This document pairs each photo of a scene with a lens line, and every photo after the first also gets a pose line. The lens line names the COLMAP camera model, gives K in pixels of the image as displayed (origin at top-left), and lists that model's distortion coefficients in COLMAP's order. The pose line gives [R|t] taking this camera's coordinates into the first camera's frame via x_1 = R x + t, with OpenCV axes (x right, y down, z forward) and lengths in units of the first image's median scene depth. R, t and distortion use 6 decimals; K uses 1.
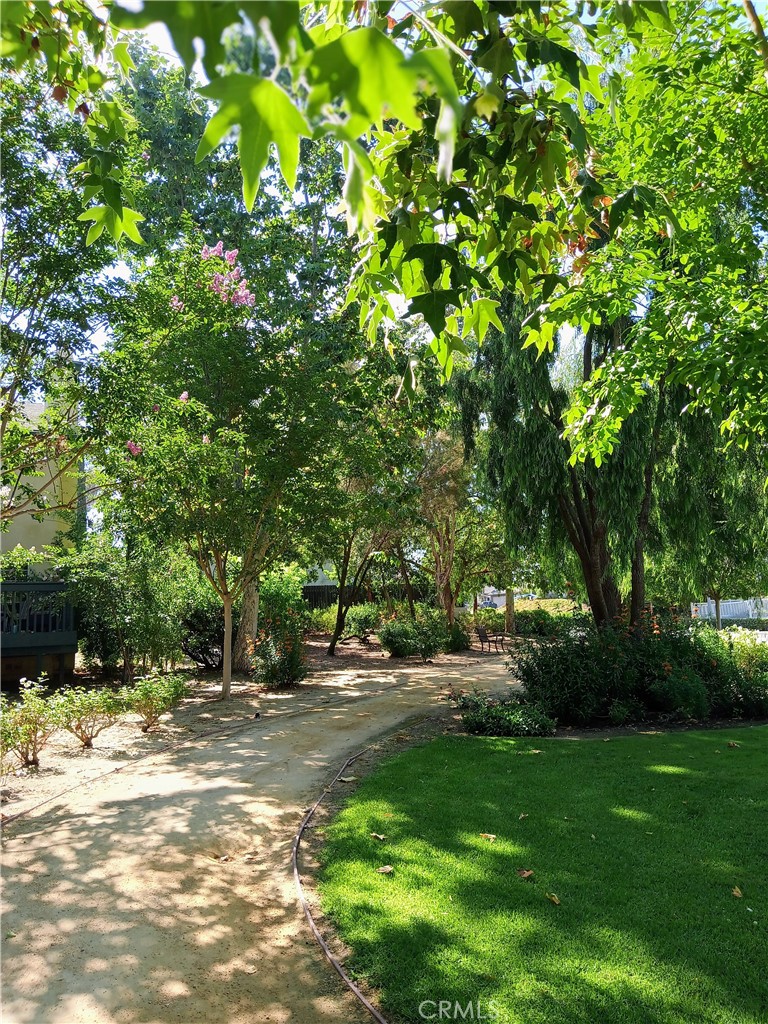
lens RADIAL K [[574.8, 0, 384.0], [0, 574.8, 512.0], [0, 0, 1]] dist [-0.021121, -0.004395]
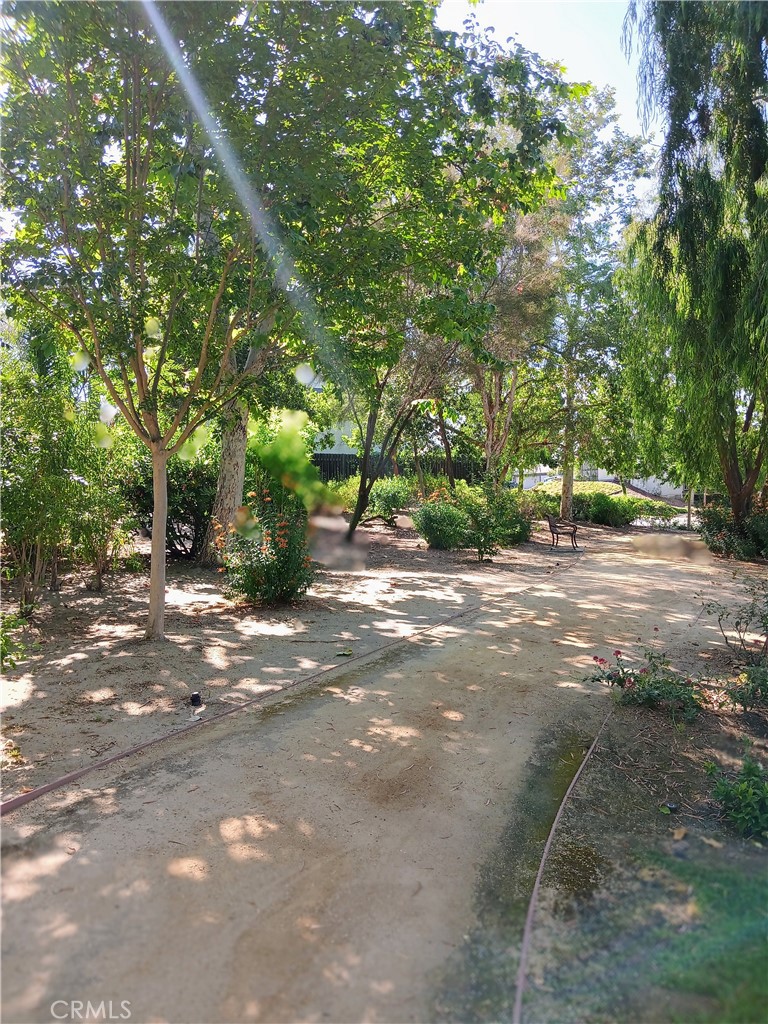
lens RADIAL K [[574.8, 0, 384.0], [0, 574.8, 512.0], [0, 0, 1]] dist [-0.021121, -0.004395]
pose [[0.998931, 0.040946, -0.021471, -0.030795], [-0.035498, 0.976791, 0.211232, 0.045995], [0.029621, -0.210244, 0.977200, 0.248947]]
